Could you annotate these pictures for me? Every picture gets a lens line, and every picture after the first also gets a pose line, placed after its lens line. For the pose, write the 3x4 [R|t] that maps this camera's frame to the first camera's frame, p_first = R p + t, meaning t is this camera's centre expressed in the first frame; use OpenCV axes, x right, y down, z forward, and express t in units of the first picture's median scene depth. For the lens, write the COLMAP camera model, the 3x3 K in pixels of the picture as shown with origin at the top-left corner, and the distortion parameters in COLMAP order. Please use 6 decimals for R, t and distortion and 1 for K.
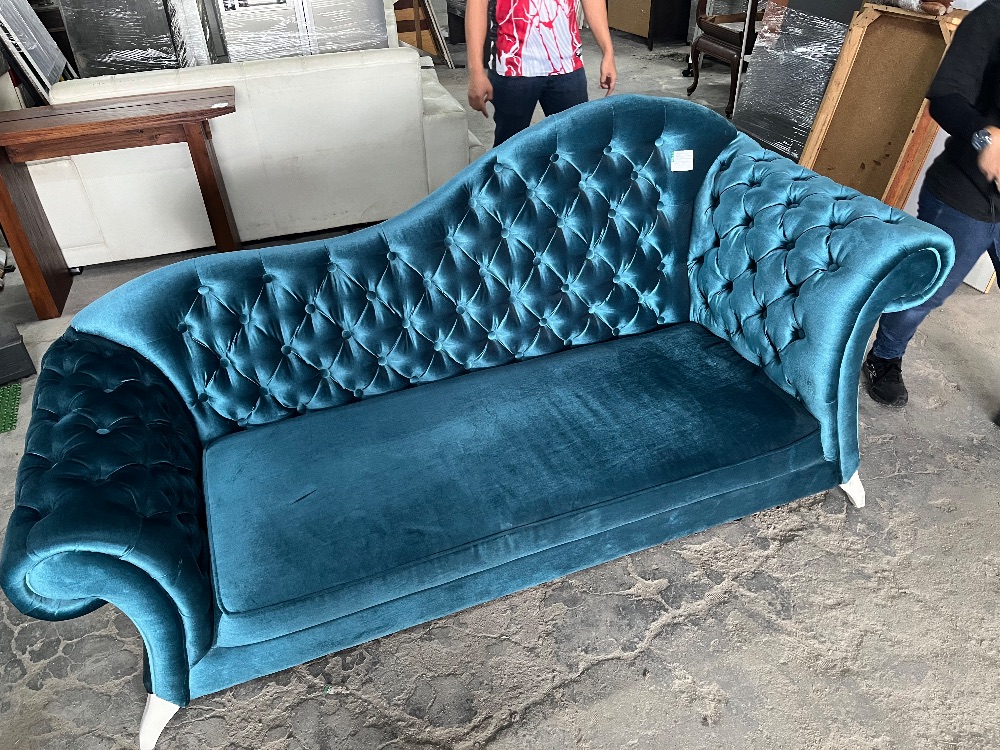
lens RADIAL K [[758.6, 0, 500.7], [0, 758.6, 378.3], [0, 0, 1]] dist [0.049224, -0.074650]
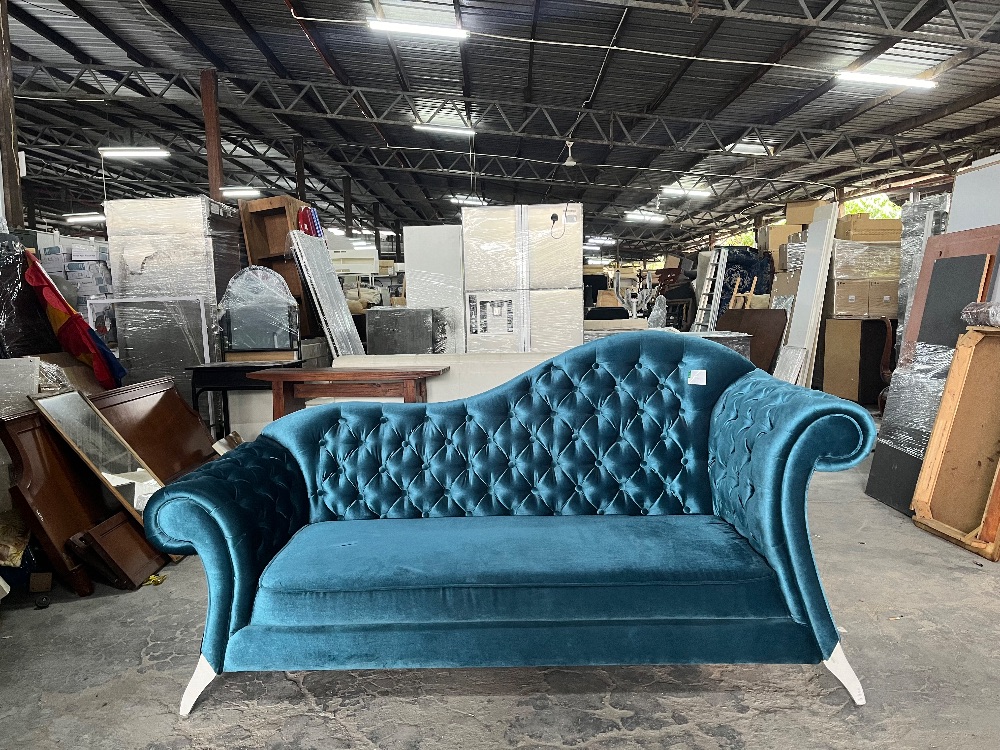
lens RADIAL K [[758.6, 0, 502.8], [0, 758.6, 367.6], [0, 0, 1]] dist [0.049224, -0.074650]
pose [[0.928663, 0.046928, -0.367945, 0.413491], [-0.221428, 0.865961, -0.448420, 0.361937], [0.297582, 0.497905, 0.814577, -0.166932]]
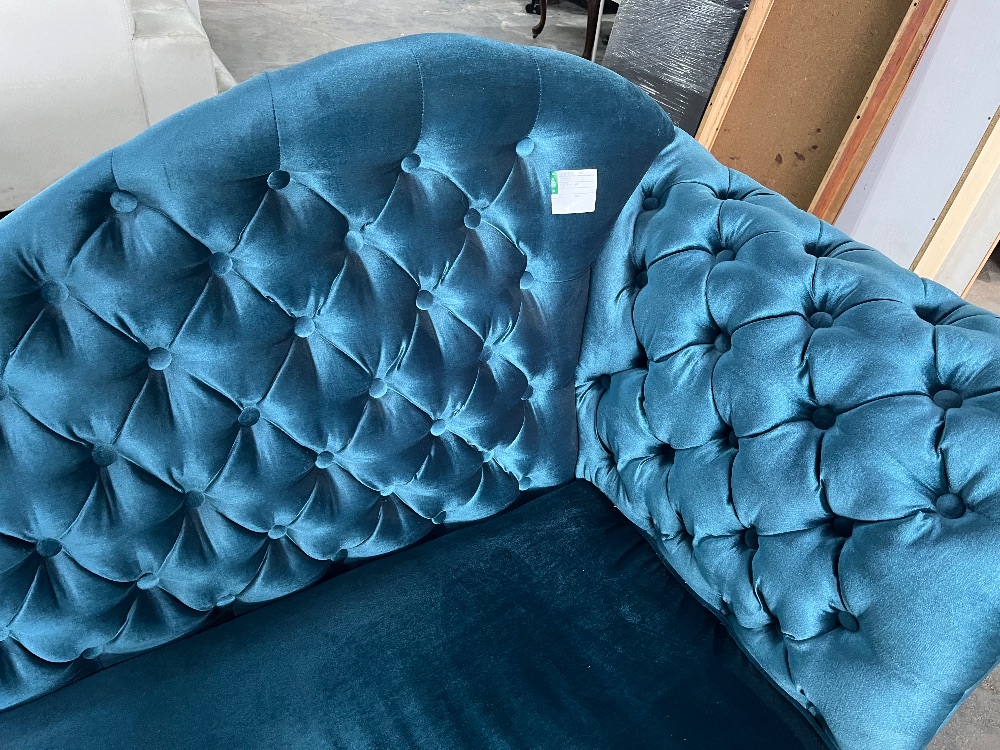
lens RADIAL K [[758.6, 0, 505.0], [0, 758.6, 375.7], [0, 0, 1]] dist [0.049224, -0.074650]
pose [[0.975700, -0.020236, 0.218174, 0.095645], [0.004164, 0.997259, 0.073874, -0.211327], [-0.219071, -0.071171, 0.973110, 0.560848]]
